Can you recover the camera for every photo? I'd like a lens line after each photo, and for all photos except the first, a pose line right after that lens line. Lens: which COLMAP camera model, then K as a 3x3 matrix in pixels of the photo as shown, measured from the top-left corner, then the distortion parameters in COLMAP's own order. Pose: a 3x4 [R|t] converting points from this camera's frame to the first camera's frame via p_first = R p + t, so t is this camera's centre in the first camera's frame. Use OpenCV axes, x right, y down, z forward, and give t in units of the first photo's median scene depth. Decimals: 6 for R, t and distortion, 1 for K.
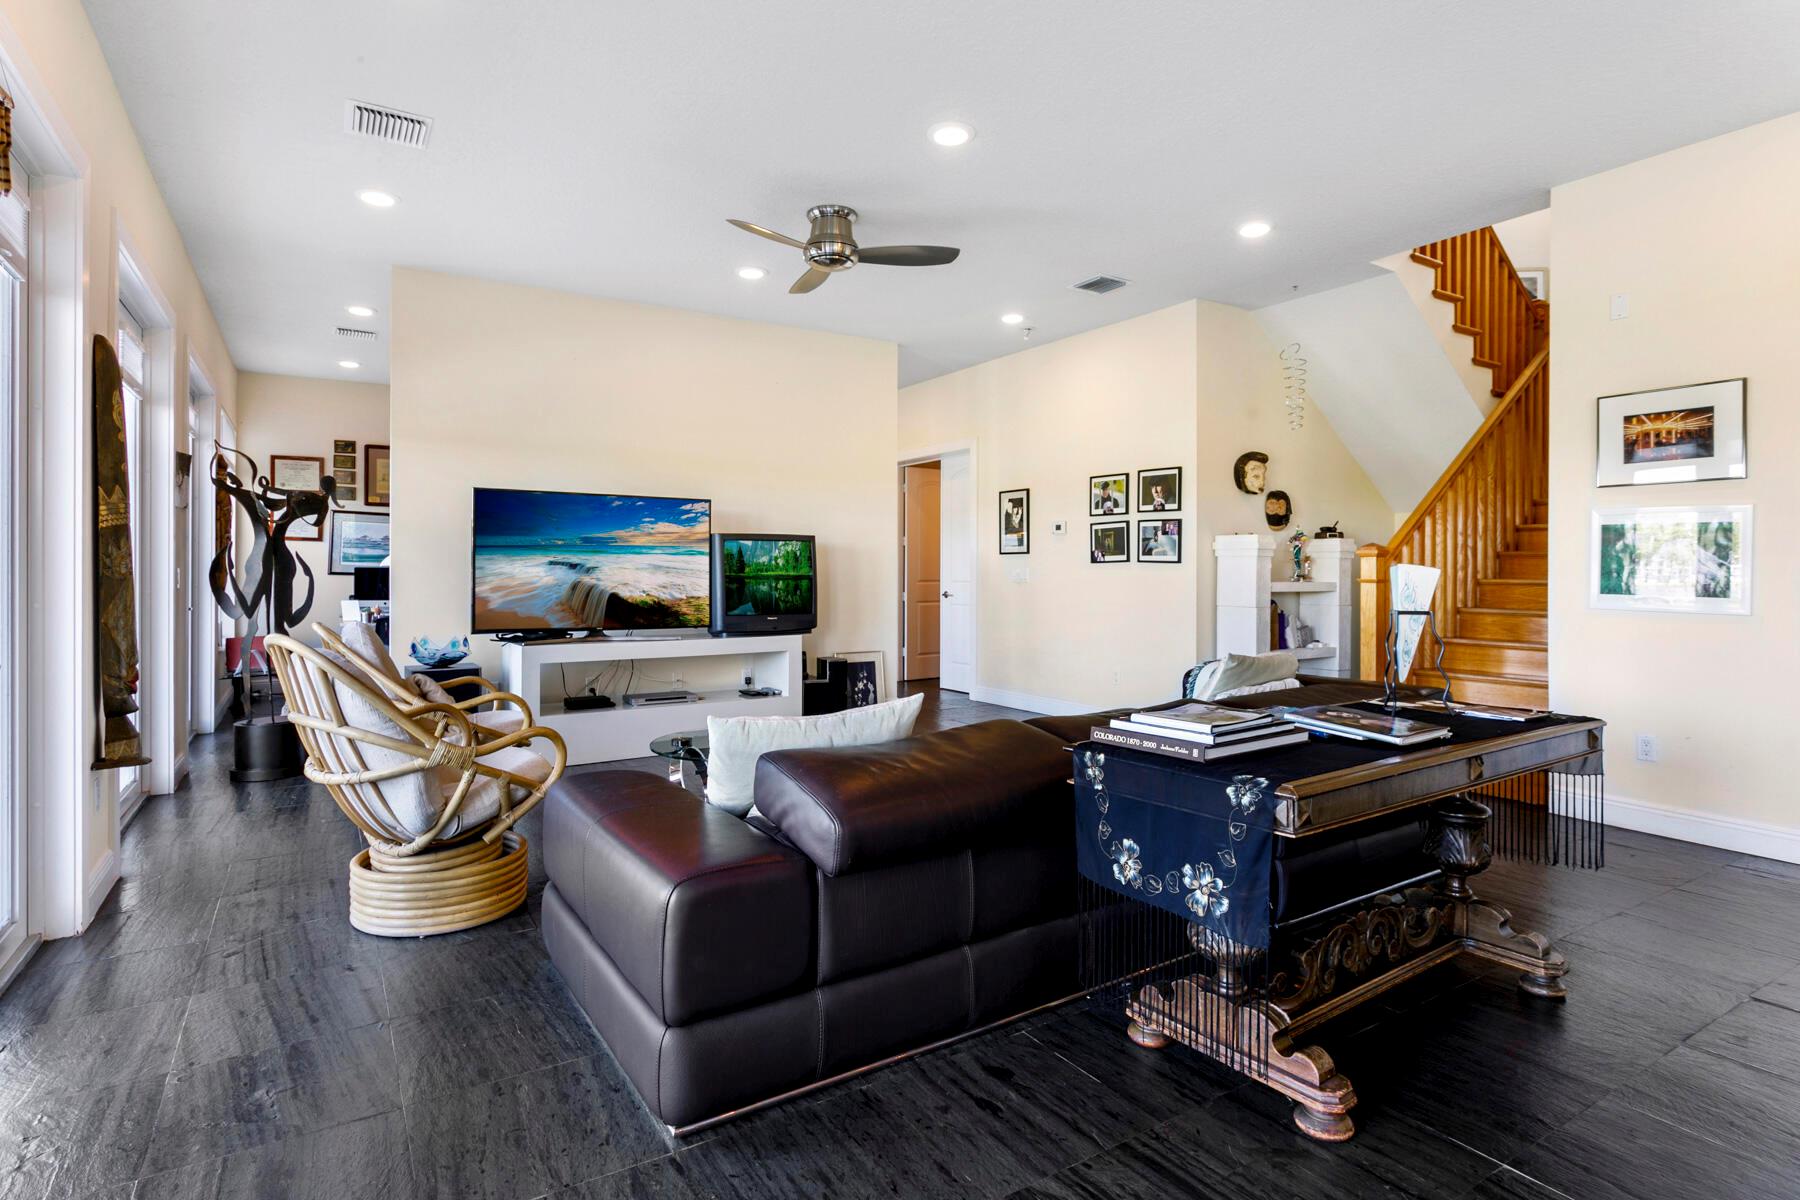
lens RADIAL K [[924.0, 0, 897.6], [0, 924.0, 570.6], [0, 0, 1]] dist [-0.011573, 0.001026]
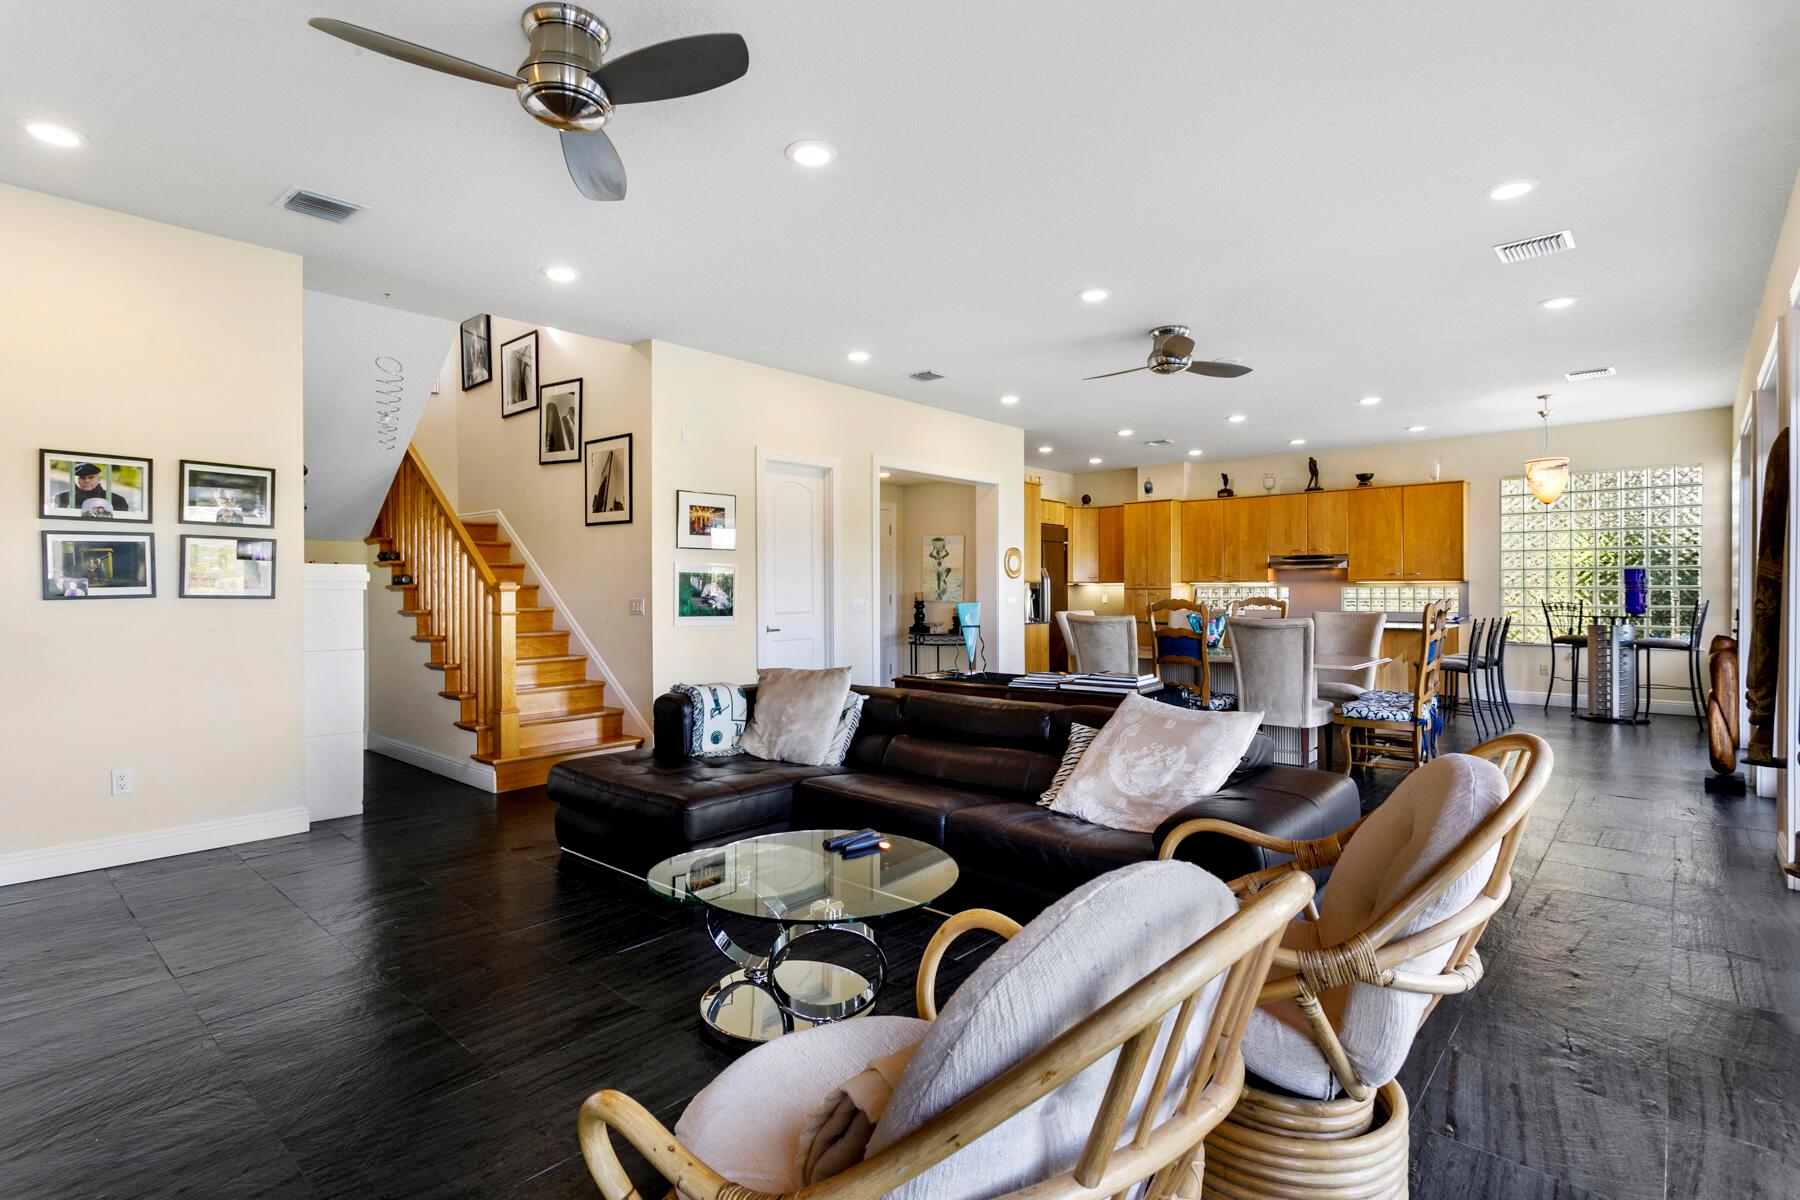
lens RADIAL K [[866.5, 0, 894.6], [0, 866.5, 590.7], [0, 0, 1]] dist [-0.002852, -0.002643]
pose [[-0.279640, -0.006397, 0.960084, -0.516099], [0.000698, 0.999976, 0.006866, -0.019376], [-0.960105, 0.002590, -0.279629, 0.732640]]
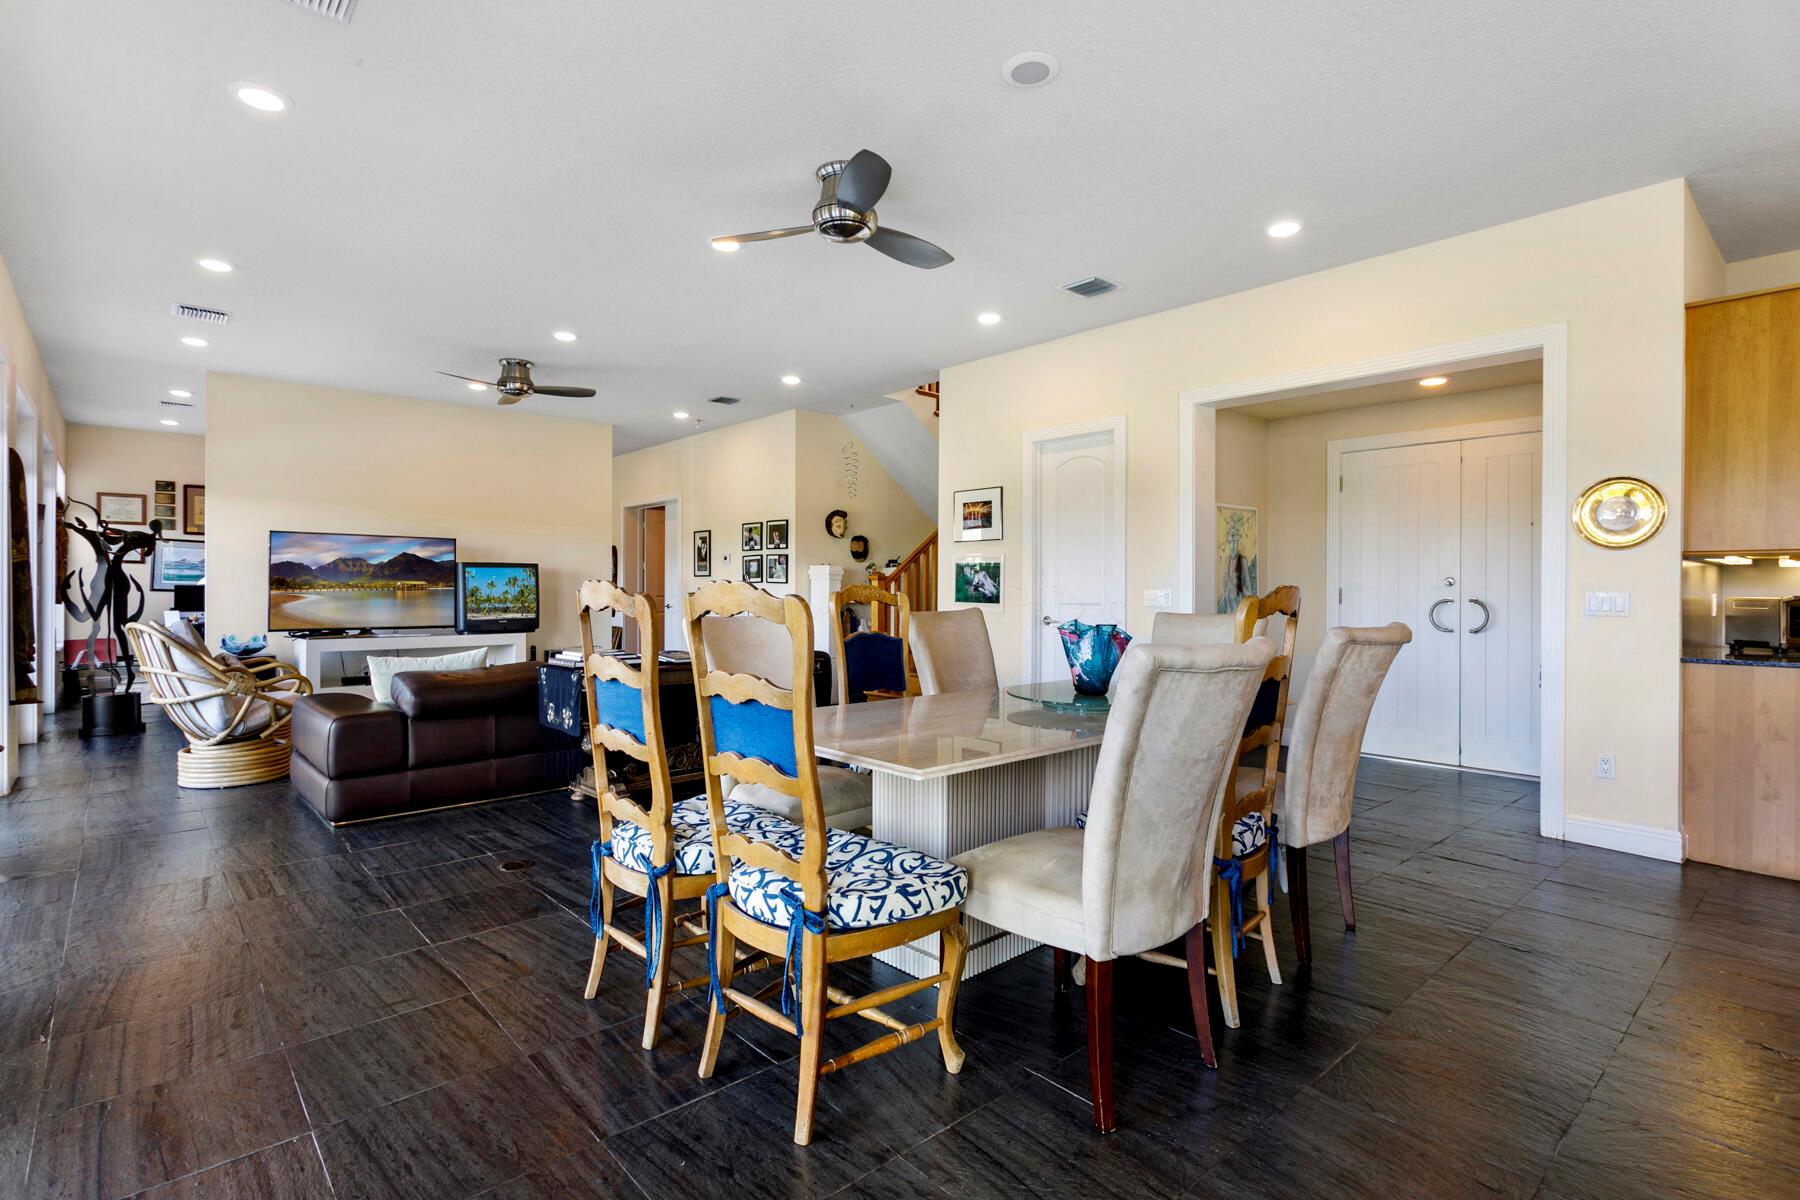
lens RADIAL K [[866.5, 0, 894.0], [0, 866.5, 586.9], [0, 0, 1]] dist [-0.002852, -0.002643]
pose [[0.986212, 0.001041, 0.165483, 0.249374], [-0.000952, 0.999999, -0.000615, -0.001465], [-0.165484, 0.000449, 0.986212, -0.442275]]
